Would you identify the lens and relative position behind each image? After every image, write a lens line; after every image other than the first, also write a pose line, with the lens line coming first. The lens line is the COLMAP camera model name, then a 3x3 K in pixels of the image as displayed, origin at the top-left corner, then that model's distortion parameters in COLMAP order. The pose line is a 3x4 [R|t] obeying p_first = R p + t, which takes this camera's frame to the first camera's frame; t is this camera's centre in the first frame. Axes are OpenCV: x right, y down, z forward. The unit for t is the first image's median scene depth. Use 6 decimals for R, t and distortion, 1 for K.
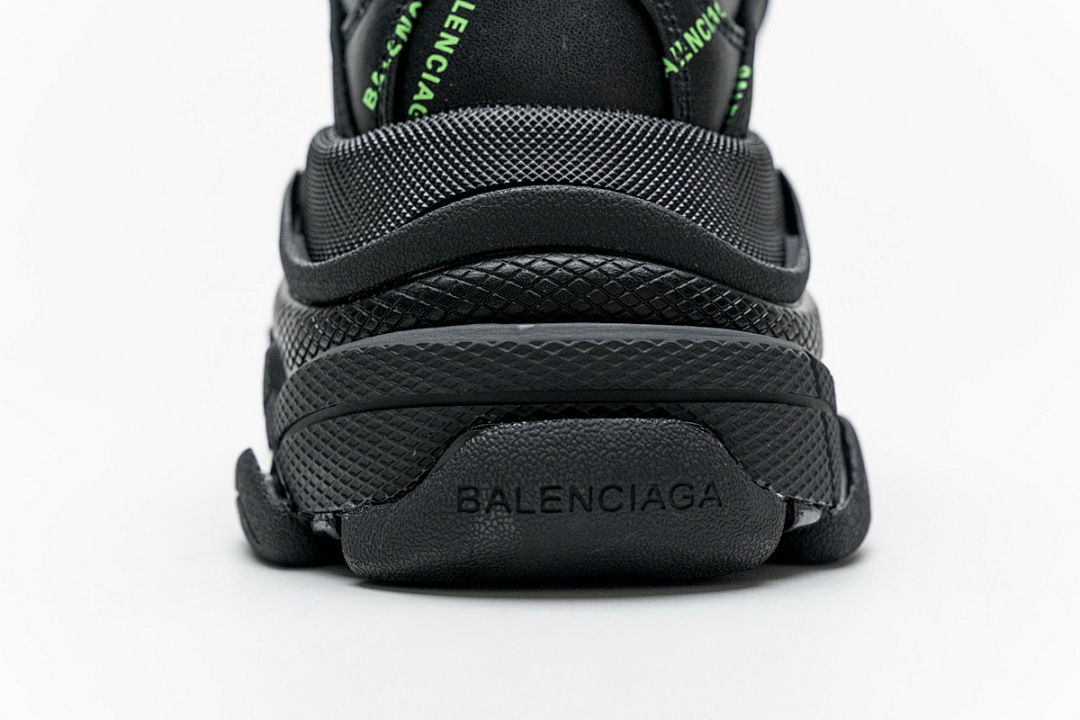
lens RADIAL K [[2208.1, 0, 541.8], [0, 2208.1, 359.9], [0, 0, 1]] dist [0.007203, 0.000000]
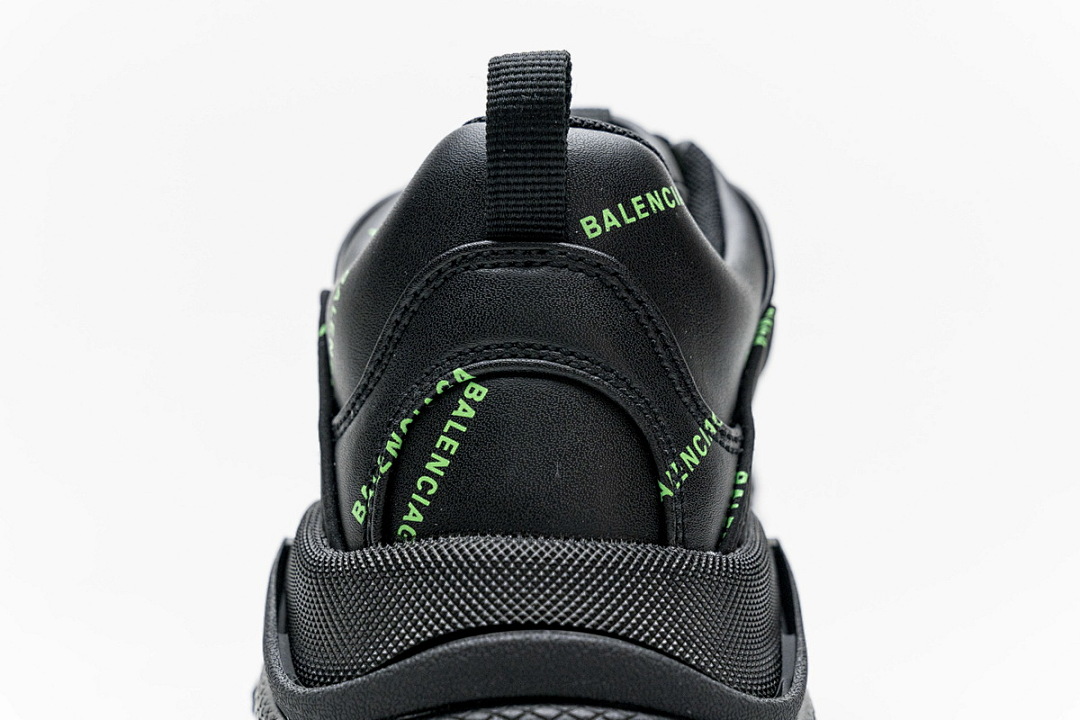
lens RADIAL K [[2208.1, 0, 538.3], [0, 2208.1, 360.2], [0, 0, 1]] dist [0.007203, 0.000000]
pose [[0.999892, 0.014601, -0.001496, 0.002439], [-0.014641, 0.999402, -0.031323, -0.159563], [0.001038, 0.031342, 0.999508, 0.019513]]
